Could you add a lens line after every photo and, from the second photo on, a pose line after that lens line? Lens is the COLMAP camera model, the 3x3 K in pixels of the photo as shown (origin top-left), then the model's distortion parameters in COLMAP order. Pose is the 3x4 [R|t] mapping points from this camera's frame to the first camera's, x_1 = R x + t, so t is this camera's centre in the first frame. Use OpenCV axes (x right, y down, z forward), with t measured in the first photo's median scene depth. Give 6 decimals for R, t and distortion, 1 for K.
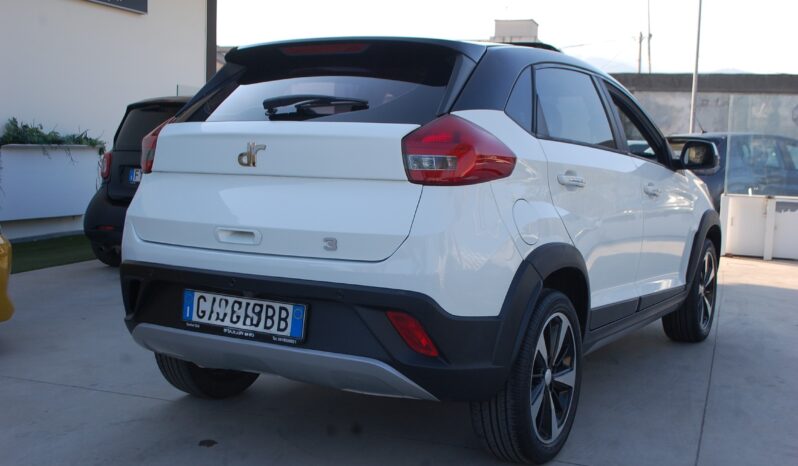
lens RADIAL K [[971.3, 0, 399.5], [0, 971.3, 231.0], [0, 0, 1]] dist [-0.028044, 0.000000]
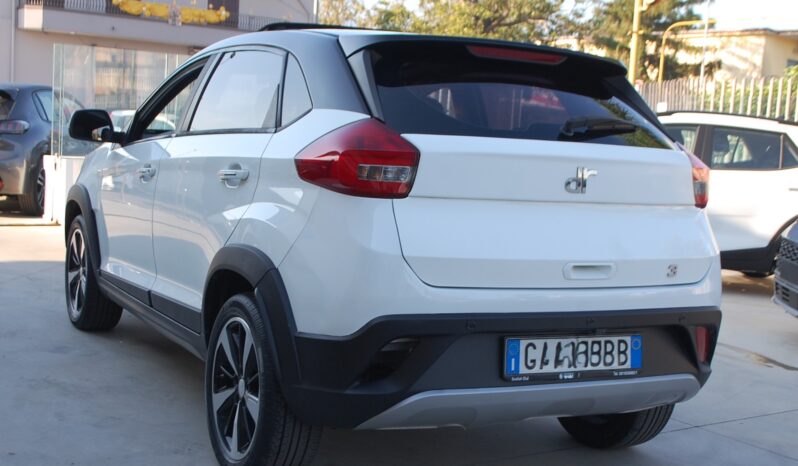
lens RADIAL K [[971.3, 0, 399.2], [0, 971.3, 235.3], [0, 0, 1]] dist [-0.028044, 0.000000]
pose [[0.557513, -0.068310, 0.827353, -1.022046], [0.025157, 0.997541, 0.065409, -0.092805], [-0.829787, -0.015653, 0.557861, 0.640841]]
